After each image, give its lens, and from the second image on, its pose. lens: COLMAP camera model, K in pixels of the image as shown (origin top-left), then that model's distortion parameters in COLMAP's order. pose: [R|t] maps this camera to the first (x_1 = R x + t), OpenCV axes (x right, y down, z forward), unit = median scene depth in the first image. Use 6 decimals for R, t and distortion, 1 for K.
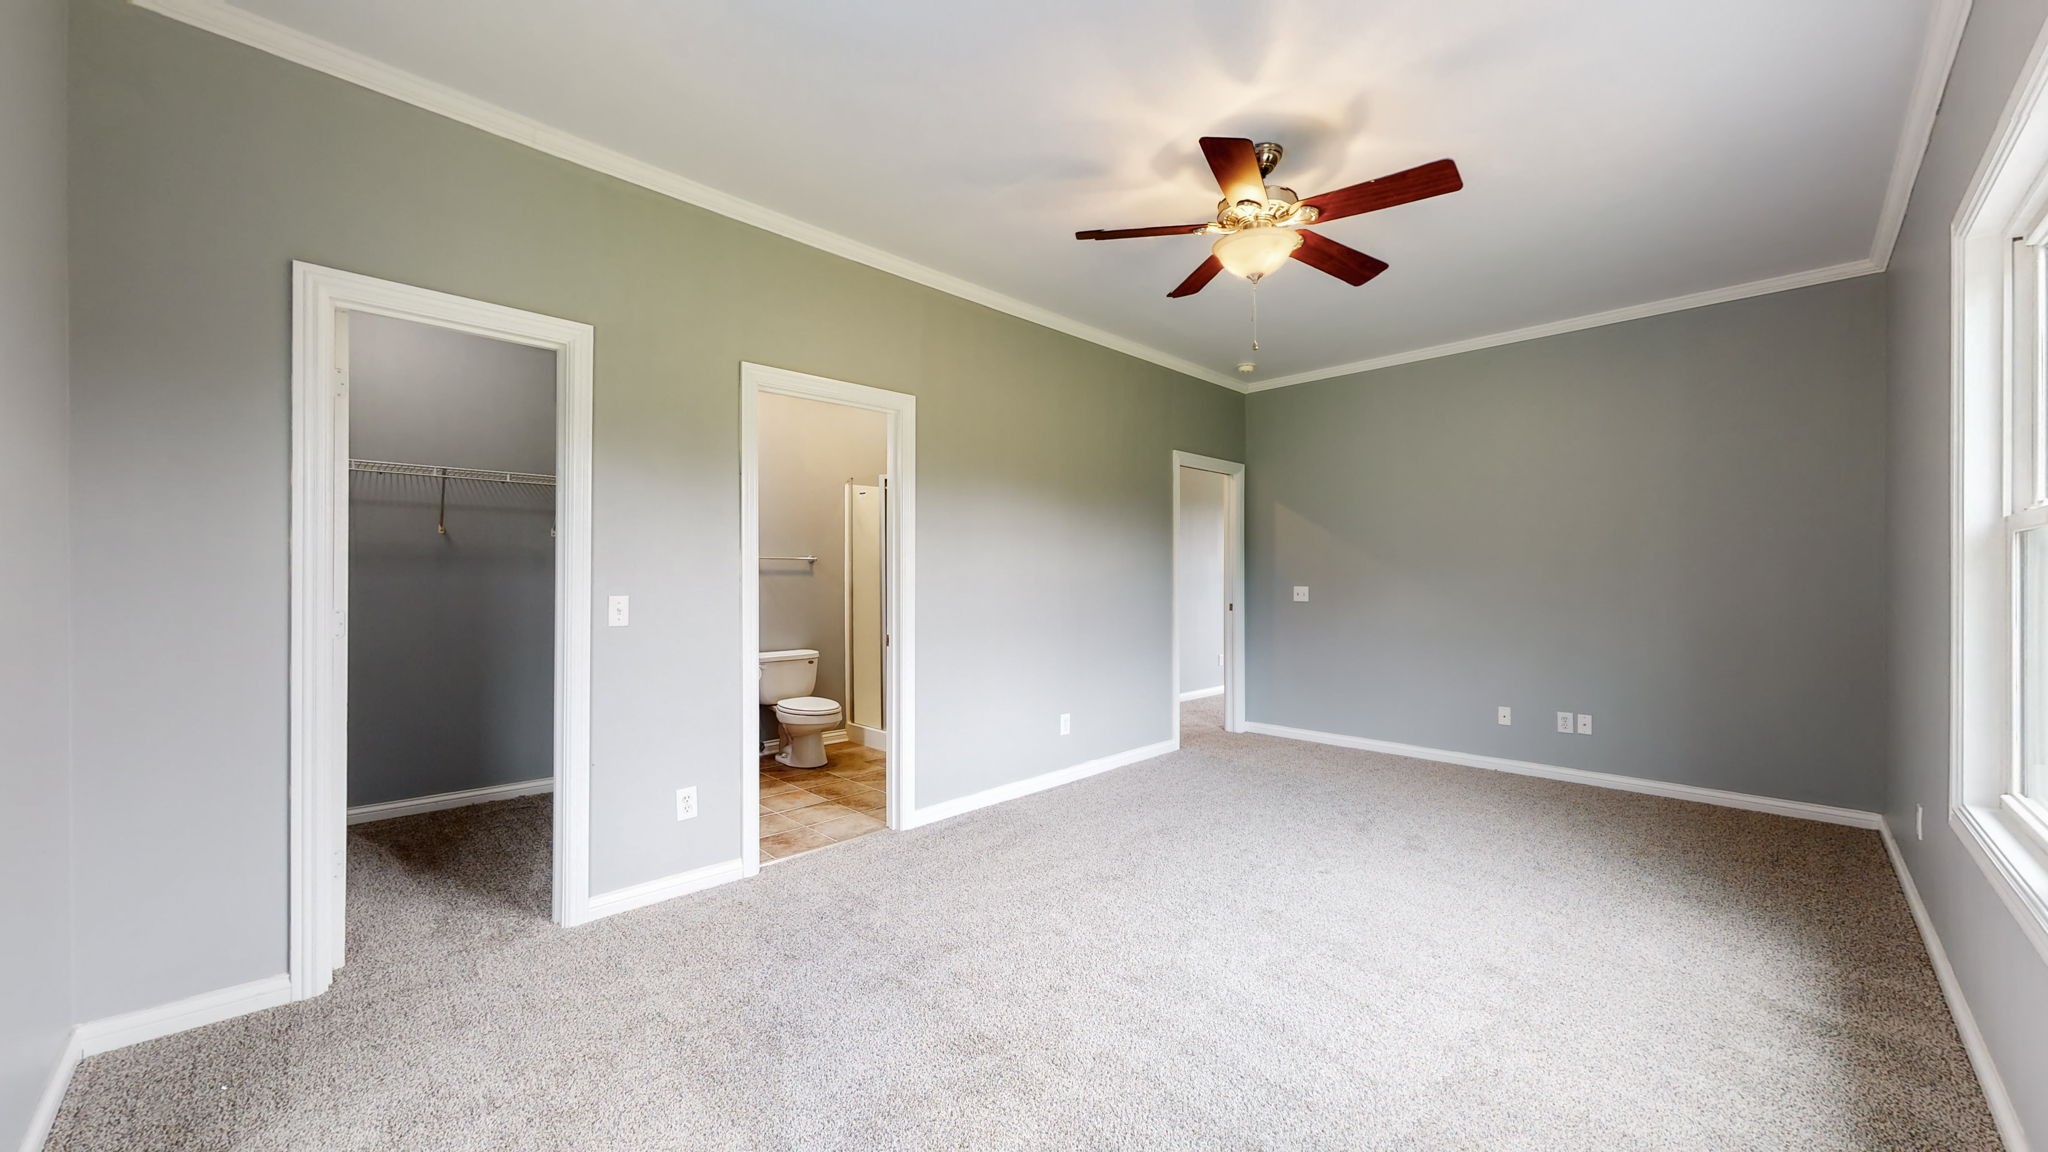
lens RADIAL K [[750.2, 0, 1012.0], [0, 750.2, 578.2], [0, 0, 1]] dist [-0.003455, 0.000745]
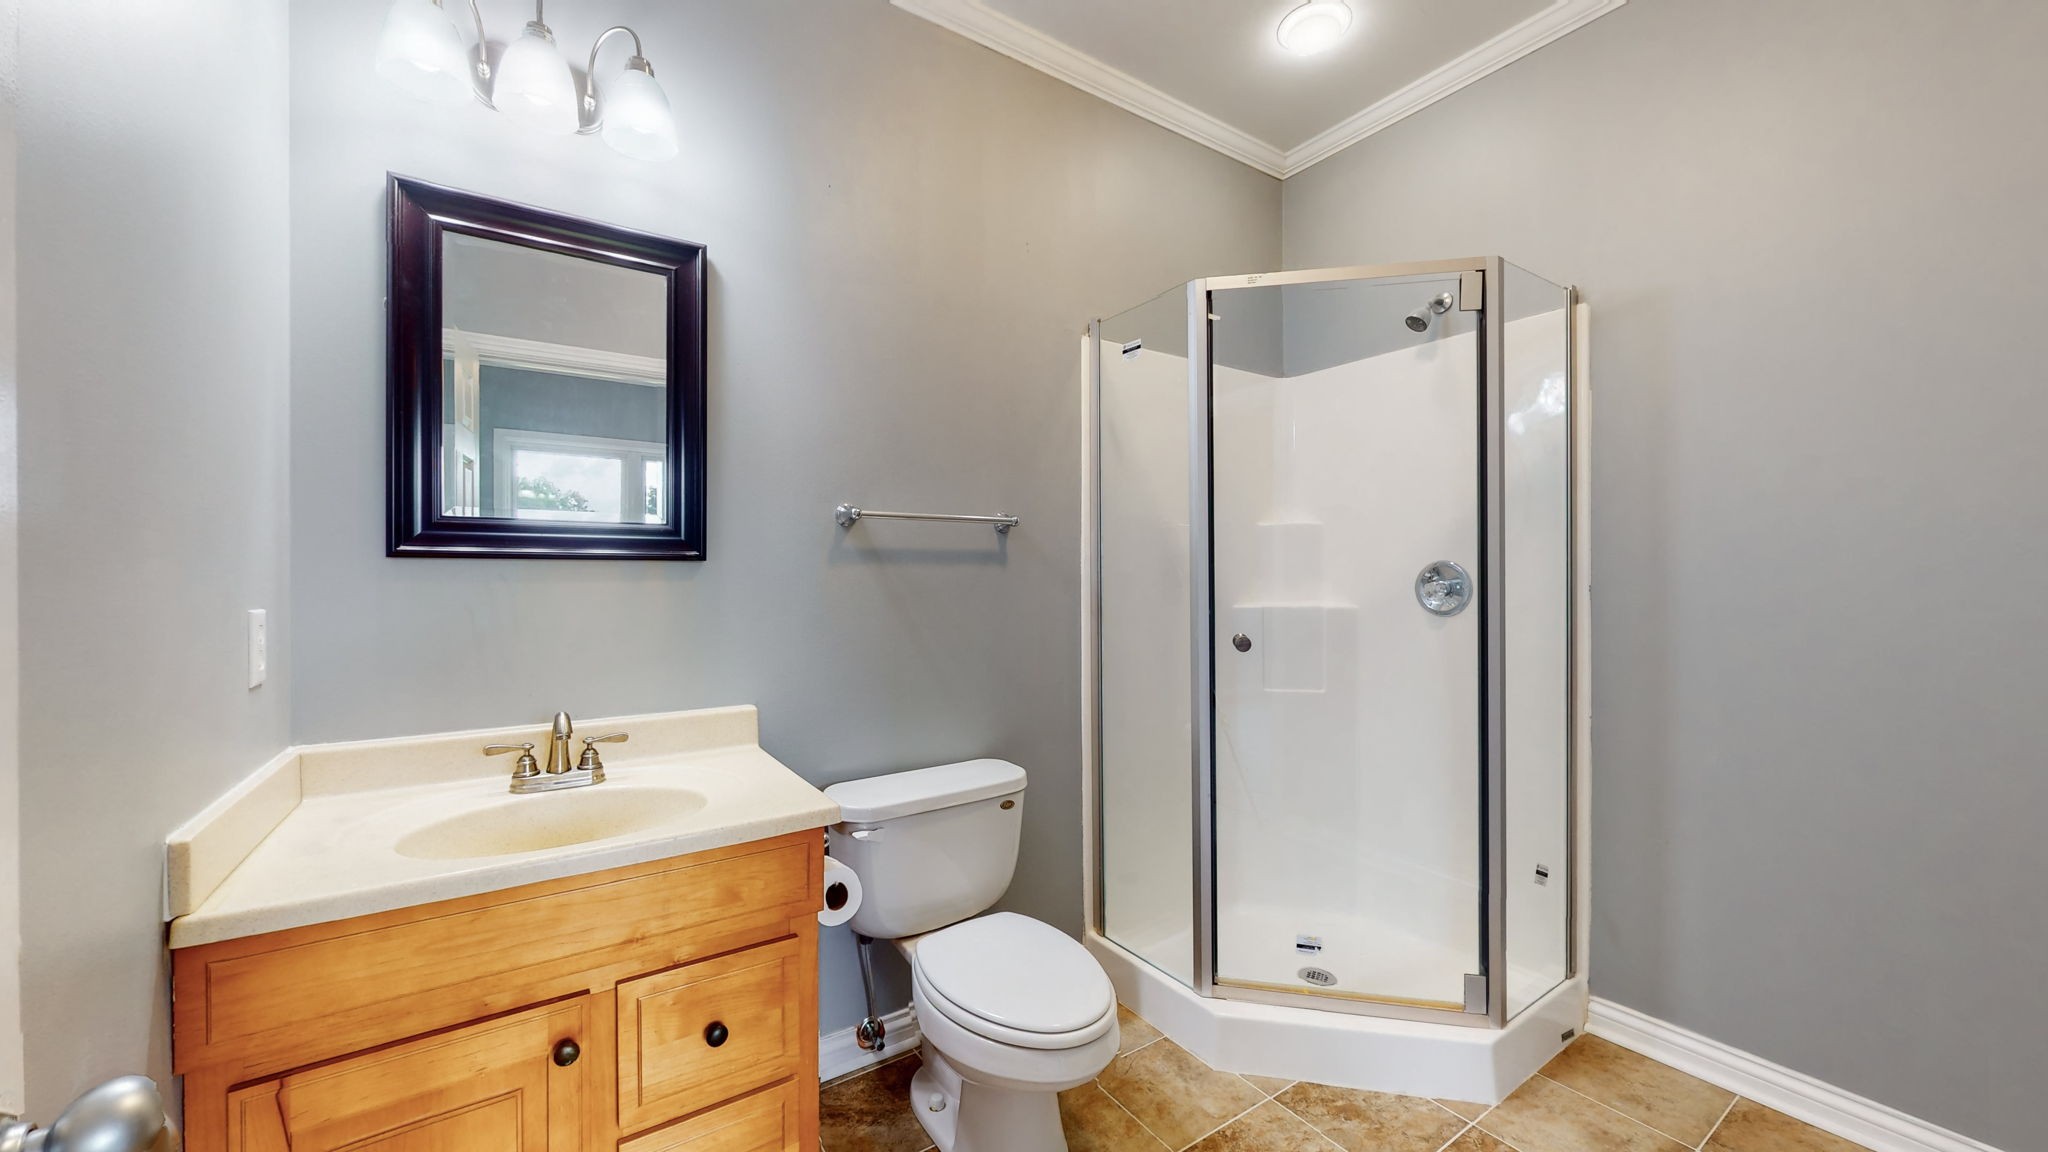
lens RADIAL K [[750.2, 0, 1033.7], [0, 750.2, 575.9], [0, 0, 1]] dist [-0.003455, 0.000745]
pose [[0.982951, -0.000212, -0.183869, -0.178244], [0.000690, 0.999997, 0.002536, 0.001411], [0.183868, -0.002620, 0.982947, 0.615866]]
